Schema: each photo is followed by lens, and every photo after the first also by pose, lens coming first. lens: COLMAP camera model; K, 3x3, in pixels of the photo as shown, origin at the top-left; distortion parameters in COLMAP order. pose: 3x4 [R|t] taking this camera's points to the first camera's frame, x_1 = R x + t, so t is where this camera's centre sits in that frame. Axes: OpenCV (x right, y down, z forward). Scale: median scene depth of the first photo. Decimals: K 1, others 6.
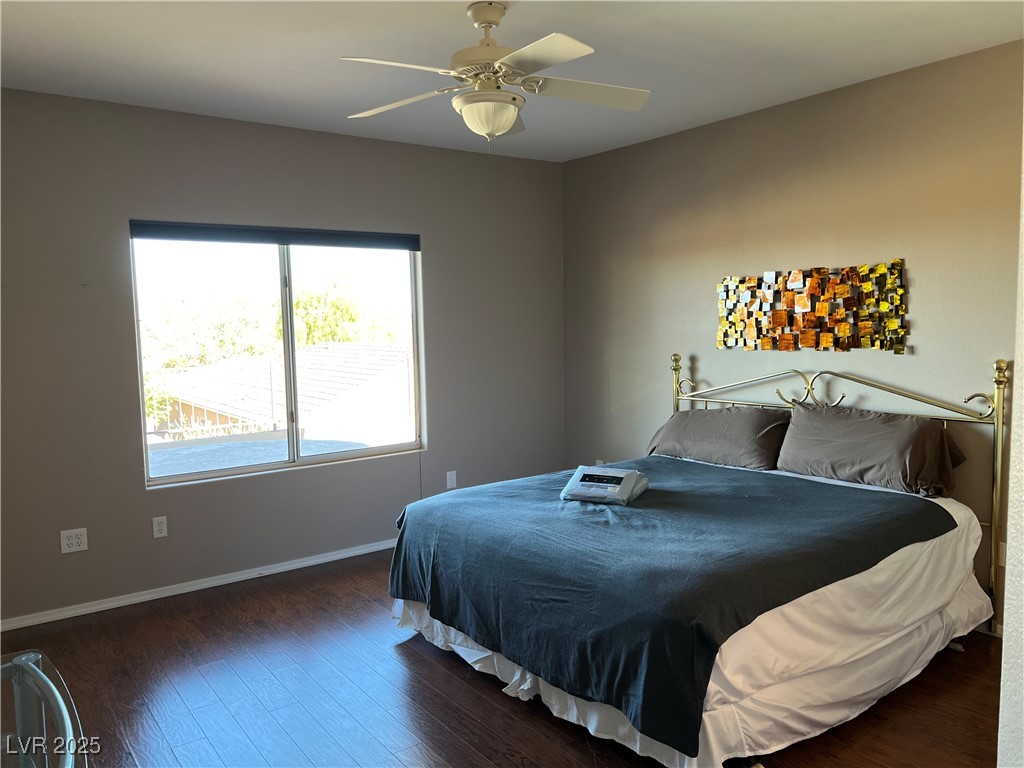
lens RADIAL K [[770.3, 0, 512.0], [0, 770.3, 384.0], [0, 0, 1]] dist [0.093727, -0.005089]
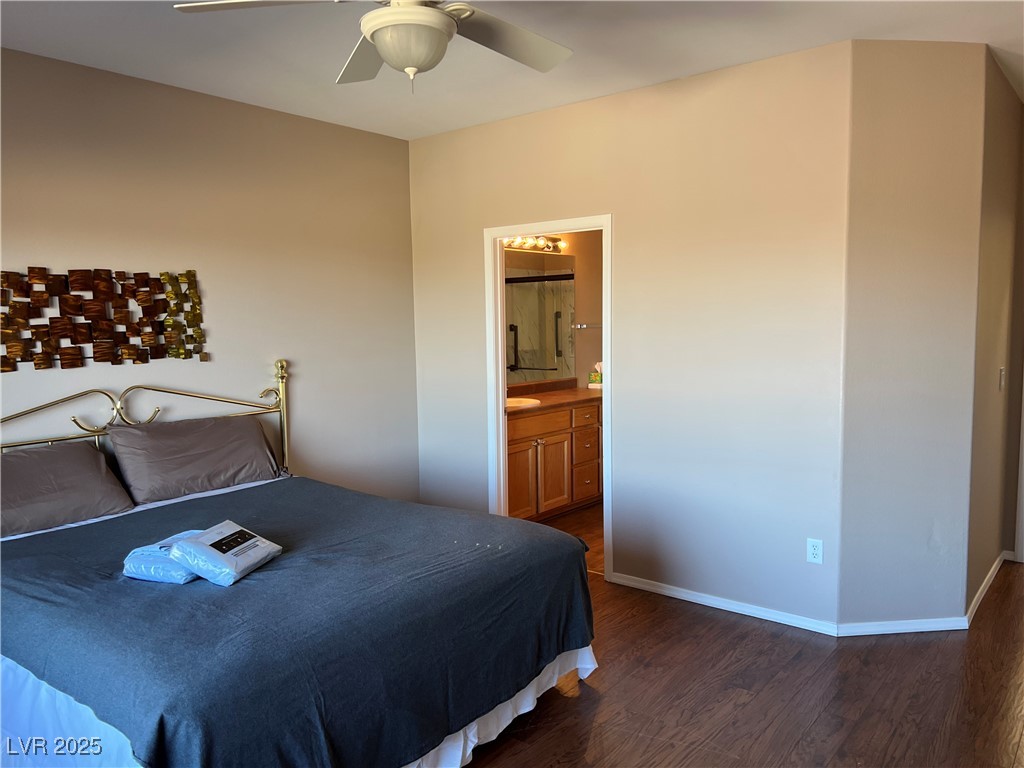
lens RADIAL K [[769.6, 0, 511.7], [0, 769.6, 396.9], [0, 0, 1]] dist [-0.000864, -0.001855]
pose [[-0.249660, -0.071410, 0.965697, -0.624783], [0.106467, 0.989207, 0.100673, -0.052617], [-0.962463, 0.127948, -0.239363, 0.890787]]
